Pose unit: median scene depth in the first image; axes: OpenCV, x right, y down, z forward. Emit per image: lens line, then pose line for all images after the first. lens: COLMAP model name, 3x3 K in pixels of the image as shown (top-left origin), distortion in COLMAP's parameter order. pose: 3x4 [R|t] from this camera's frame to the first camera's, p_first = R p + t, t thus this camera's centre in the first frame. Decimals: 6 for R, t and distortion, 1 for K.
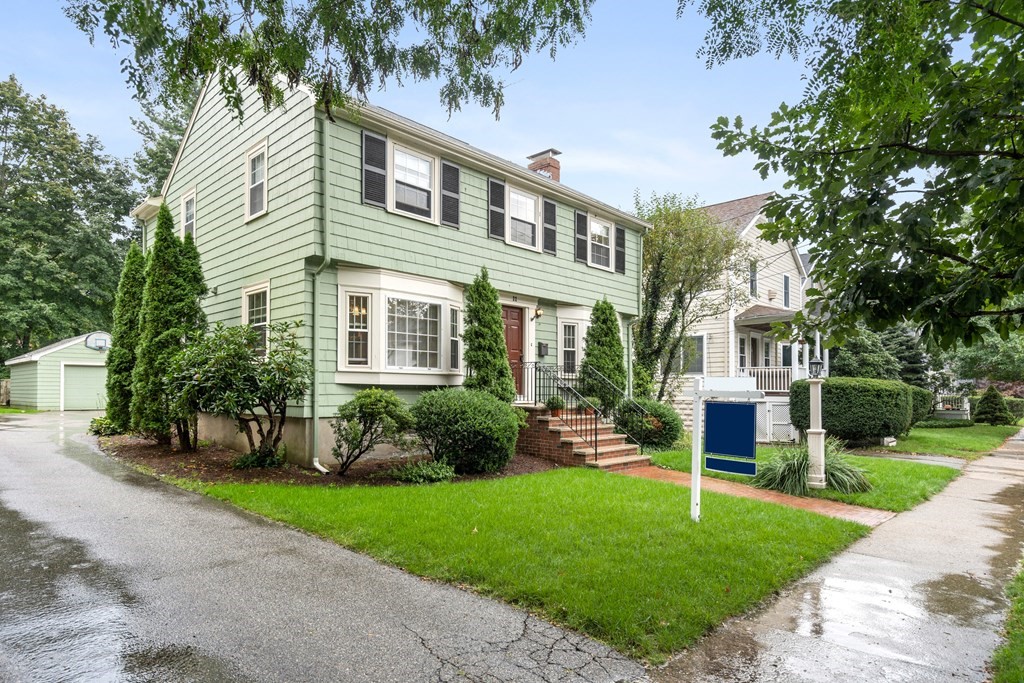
lens RADIAL K [[577.5, 0, 514.4], [0, 577.5, 390.7], [0, 0, 1]] dist [0.001811, 0.000624]
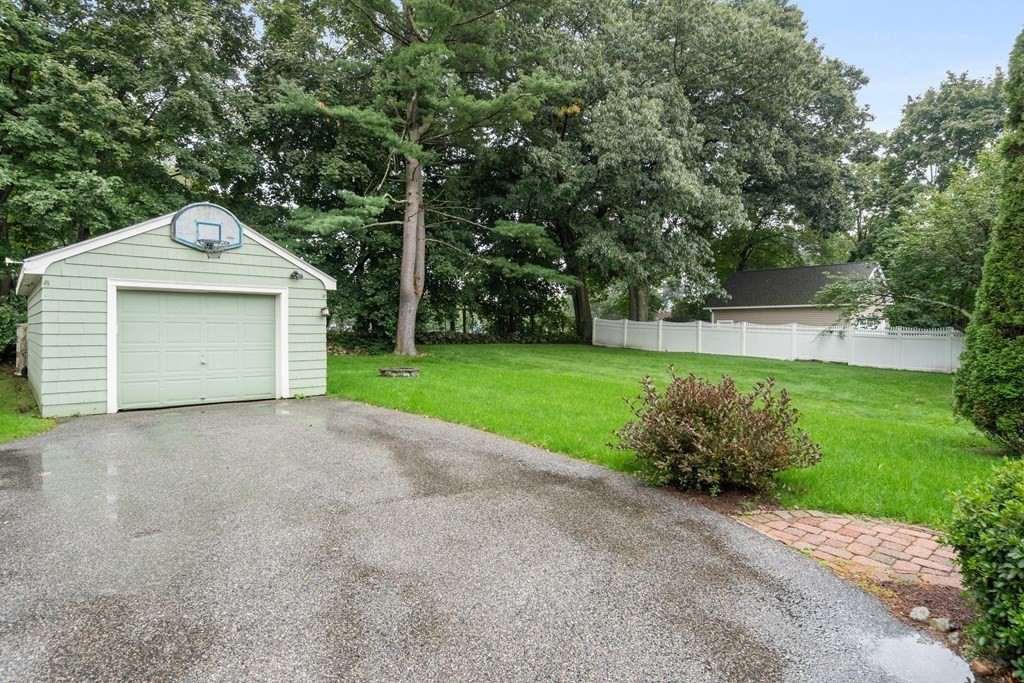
lens RADIAL K [[548.5, 0, 504.6], [0, 548.5, 339.8], [0, 0, 1]] dist [0.014371, -0.000559]
pose [[0.994164, 0.005102, -0.107758, -0.402497], [-0.003112, 0.999822, 0.018634, -0.015638], [0.107834, -0.018190, 0.994002, 0.549818]]
